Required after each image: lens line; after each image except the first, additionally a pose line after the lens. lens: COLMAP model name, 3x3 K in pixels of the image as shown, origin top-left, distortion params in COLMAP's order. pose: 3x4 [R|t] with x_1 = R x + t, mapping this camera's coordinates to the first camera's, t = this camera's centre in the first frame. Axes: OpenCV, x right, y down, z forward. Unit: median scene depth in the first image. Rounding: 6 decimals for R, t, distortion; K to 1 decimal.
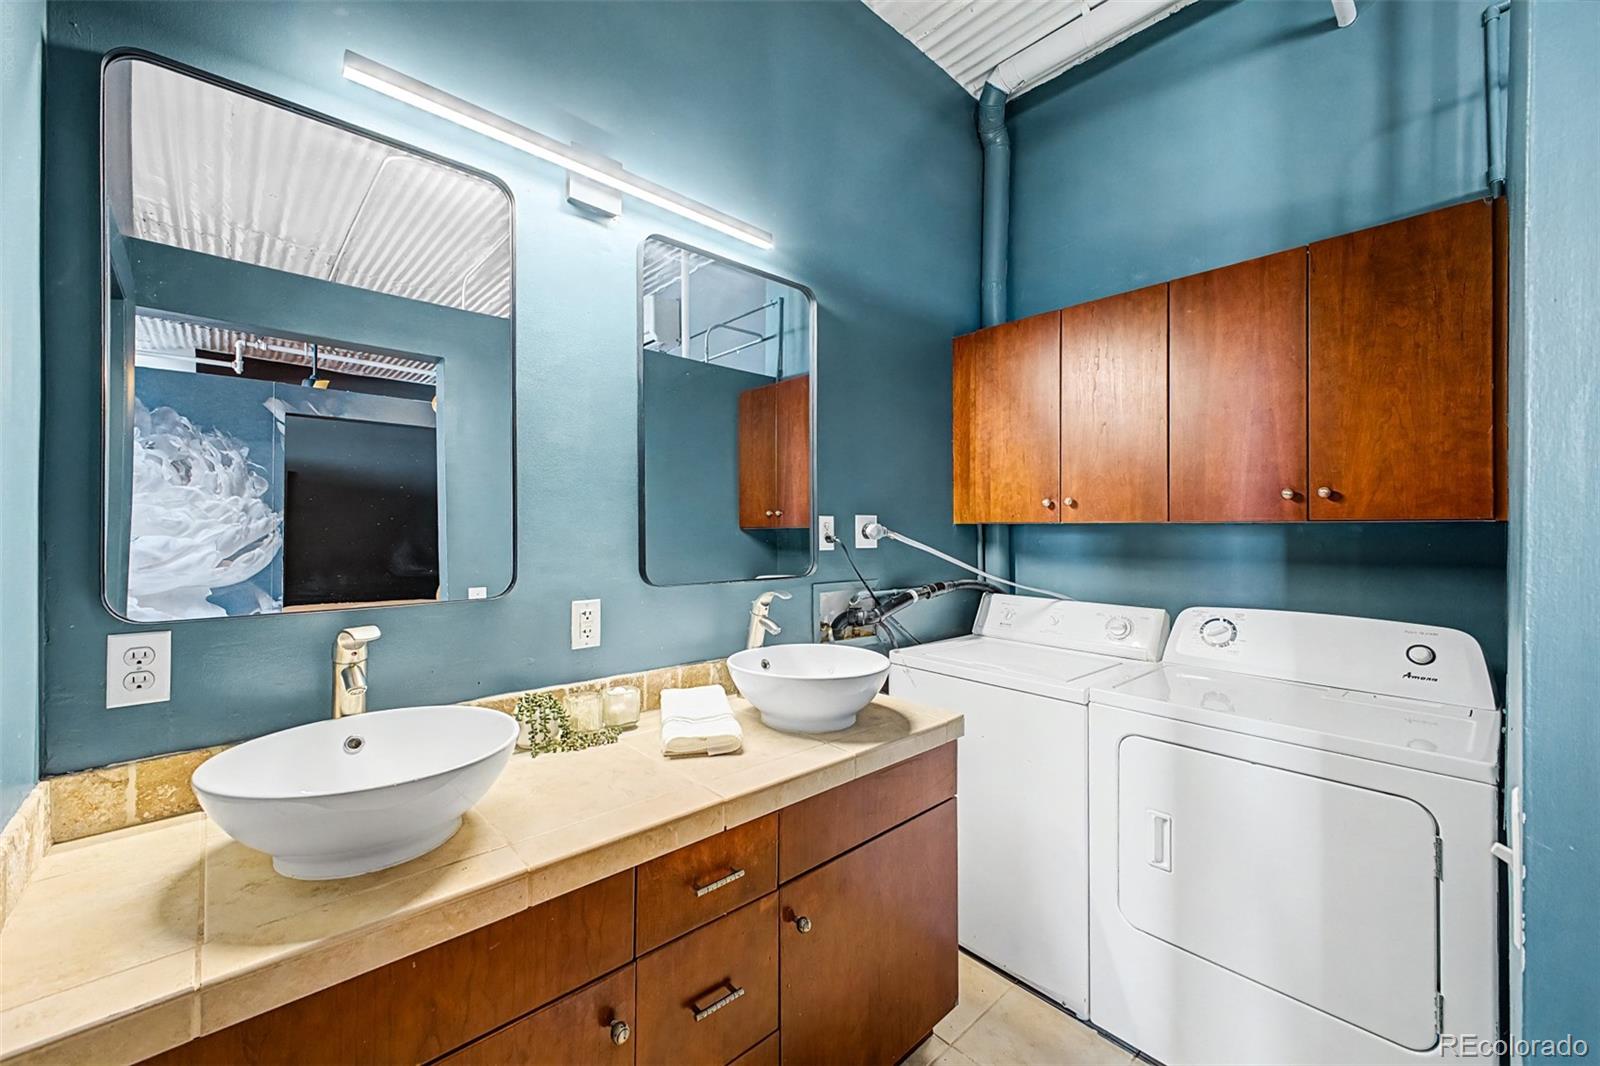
lens RADIAL K [[641.1, 0, 805.0], [0, 641.1, 535.1], [0, 0, 1]] dist [0.005921, -0.002382]
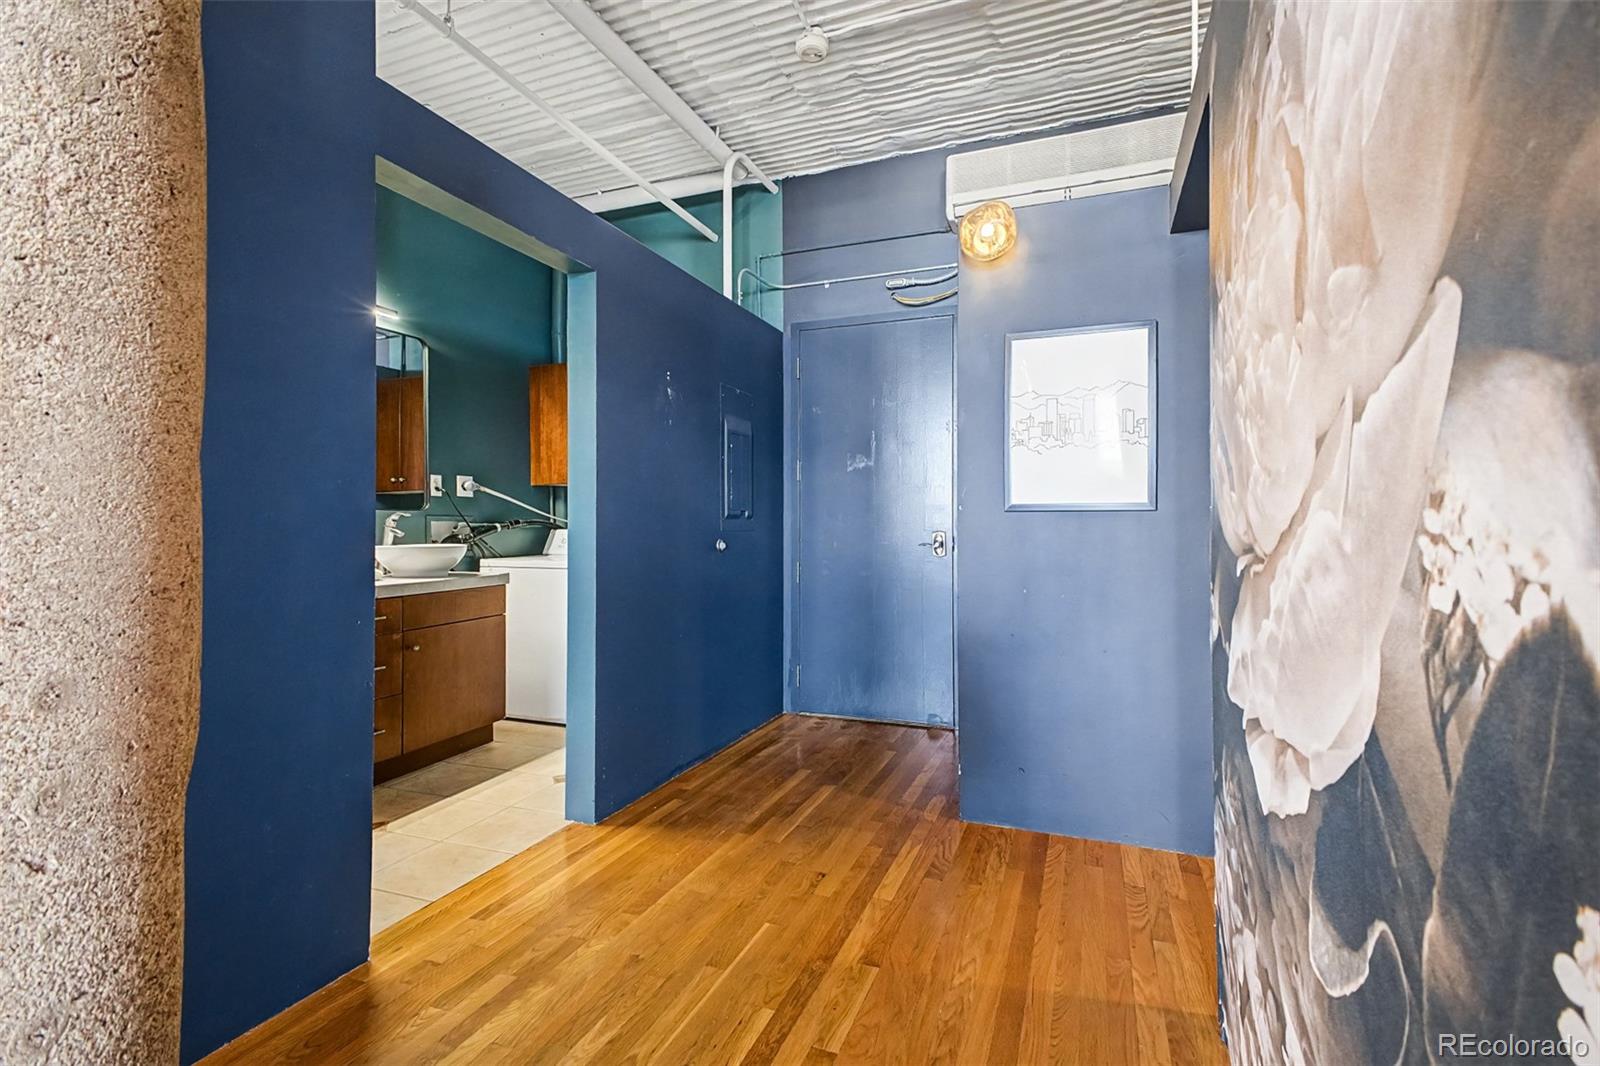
lens RADIAL K [[748.6, 0, 817.7], [0, 748.6, 518.9], [0, 0, 1]] dist [0.005026, 0.000077]
pose [[0.893365, -0.000390, 0.449331, 0.041305], [0.007364, 0.999878, -0.013773, 0.109086], [-0.449270, 0.015613, 0.893259, -1.079804]]
